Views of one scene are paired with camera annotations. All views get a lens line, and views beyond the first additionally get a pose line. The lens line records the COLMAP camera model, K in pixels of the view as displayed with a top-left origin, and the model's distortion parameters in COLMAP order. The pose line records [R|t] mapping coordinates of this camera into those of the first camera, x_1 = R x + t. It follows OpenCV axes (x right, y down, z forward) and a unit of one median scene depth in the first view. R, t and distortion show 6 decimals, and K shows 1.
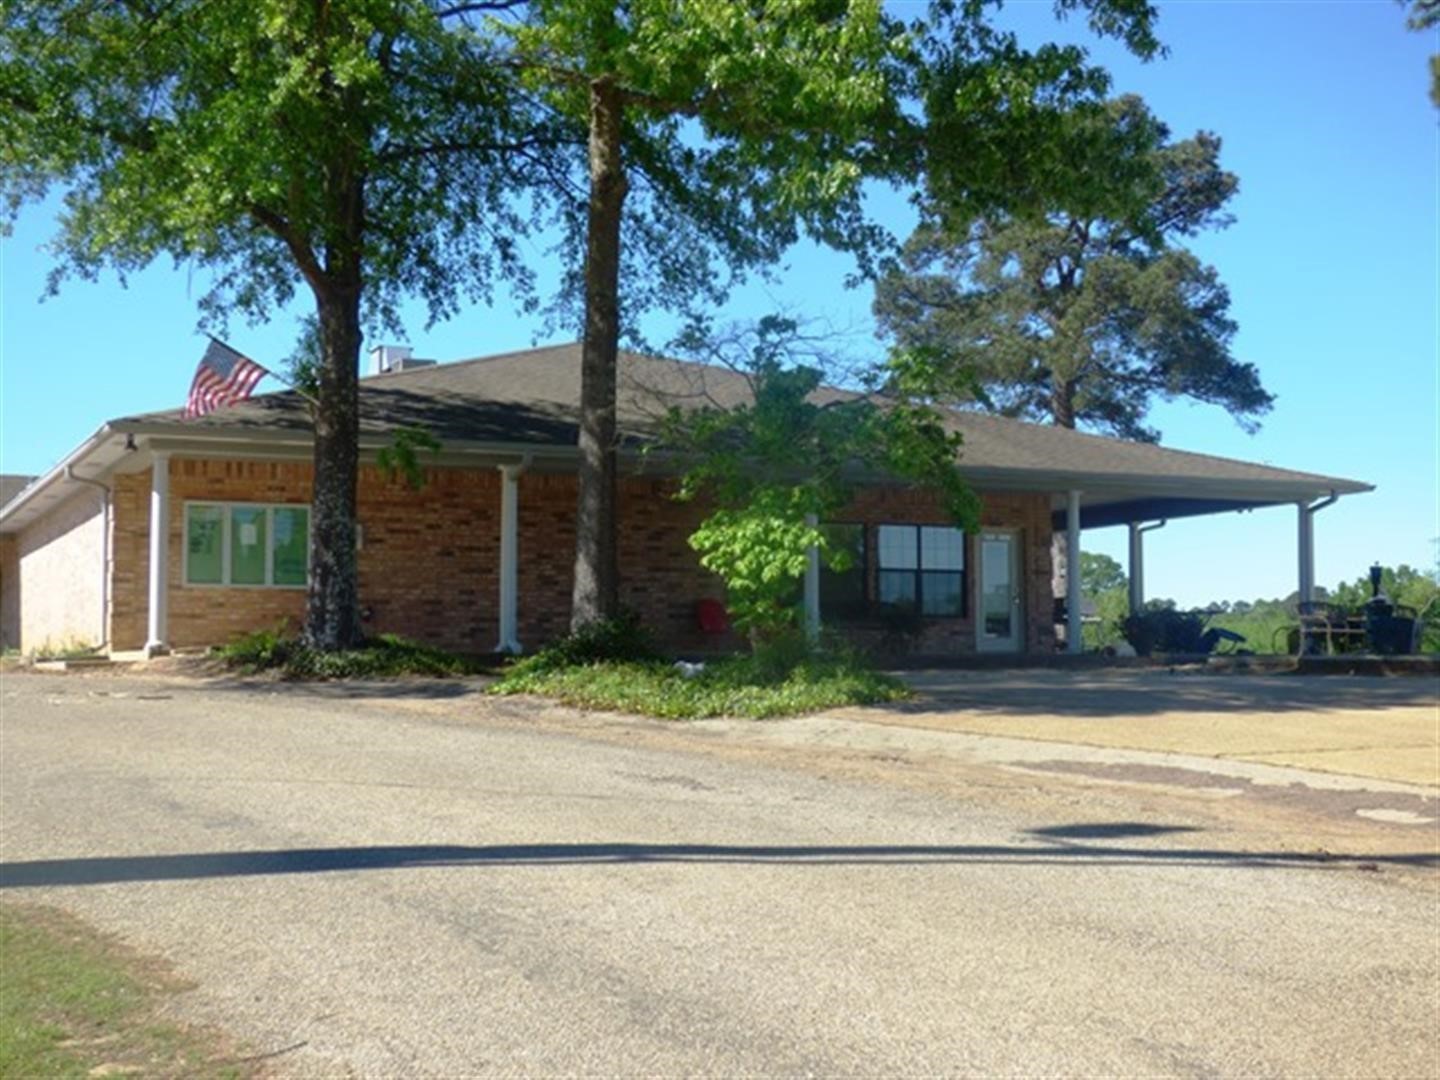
lens RADIAL K [[1931.9, 0, 719.4], [0, 1931.9, 534.7], [0, 0, 1]] dist [-0.141580, 0.000000]
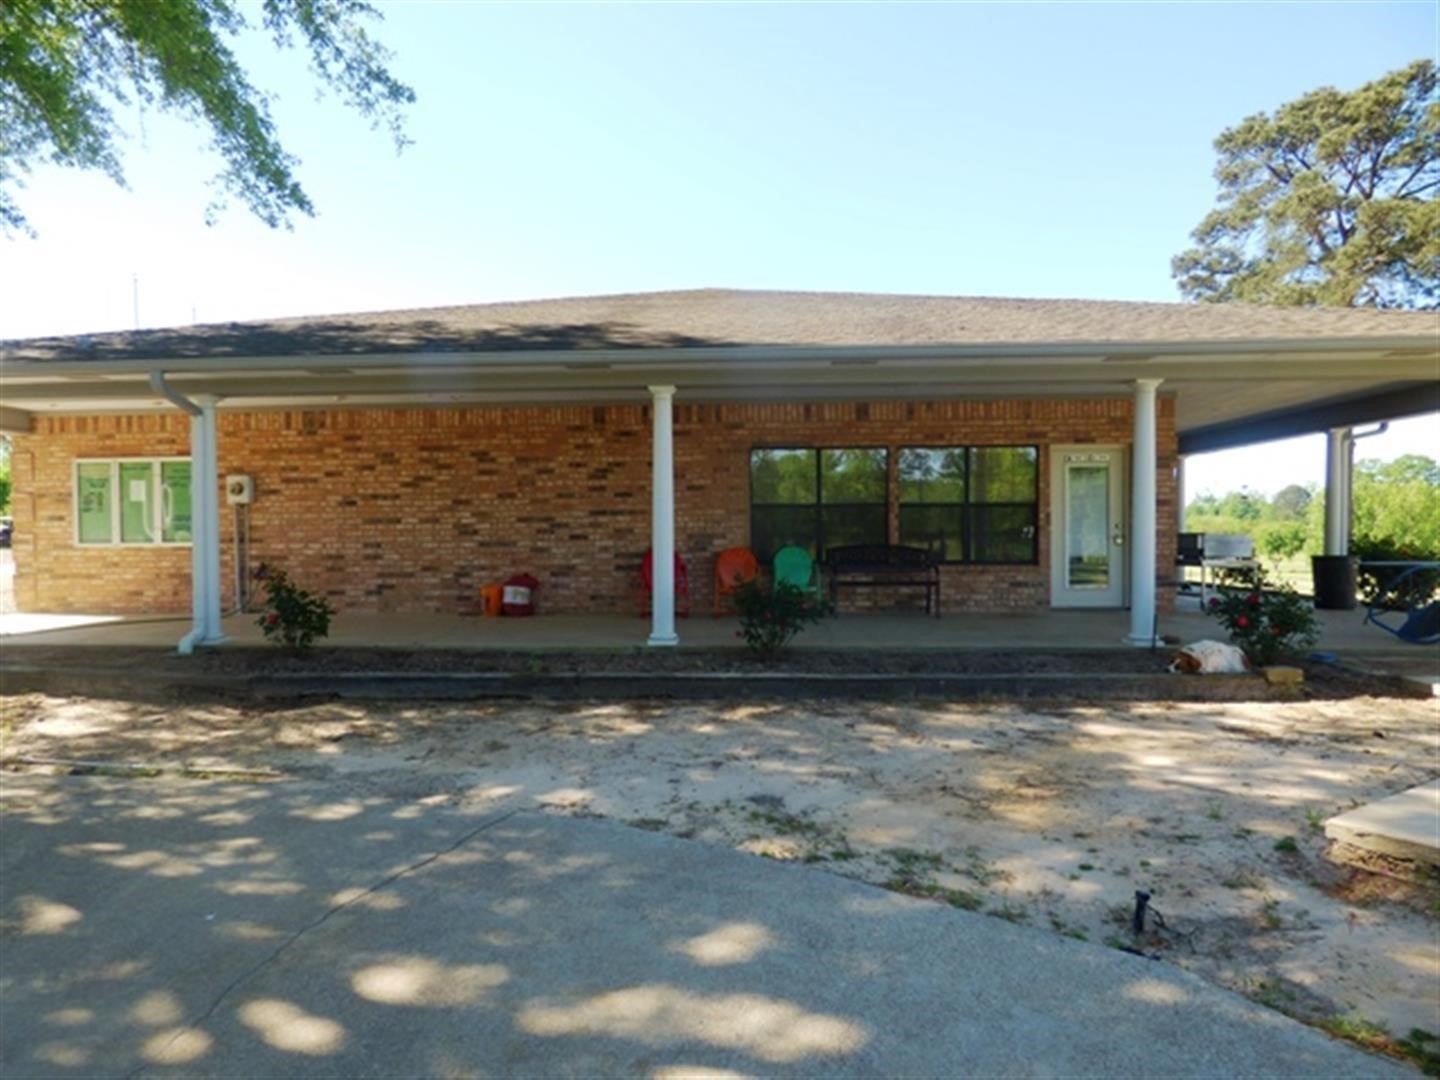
lens RADIAL K [[850.9, 0, 721.8], [0, 850.9, 537.4], [0, 0, 1]] dist [-0.009974, -0.000273]
pose [[0.876830, 0.003591, -0.480788, 0.203901], [0.039094, 0.996129, 0.078737, 0.001191], [0.479209, -0.087835, 0.873295, 0.728908]]
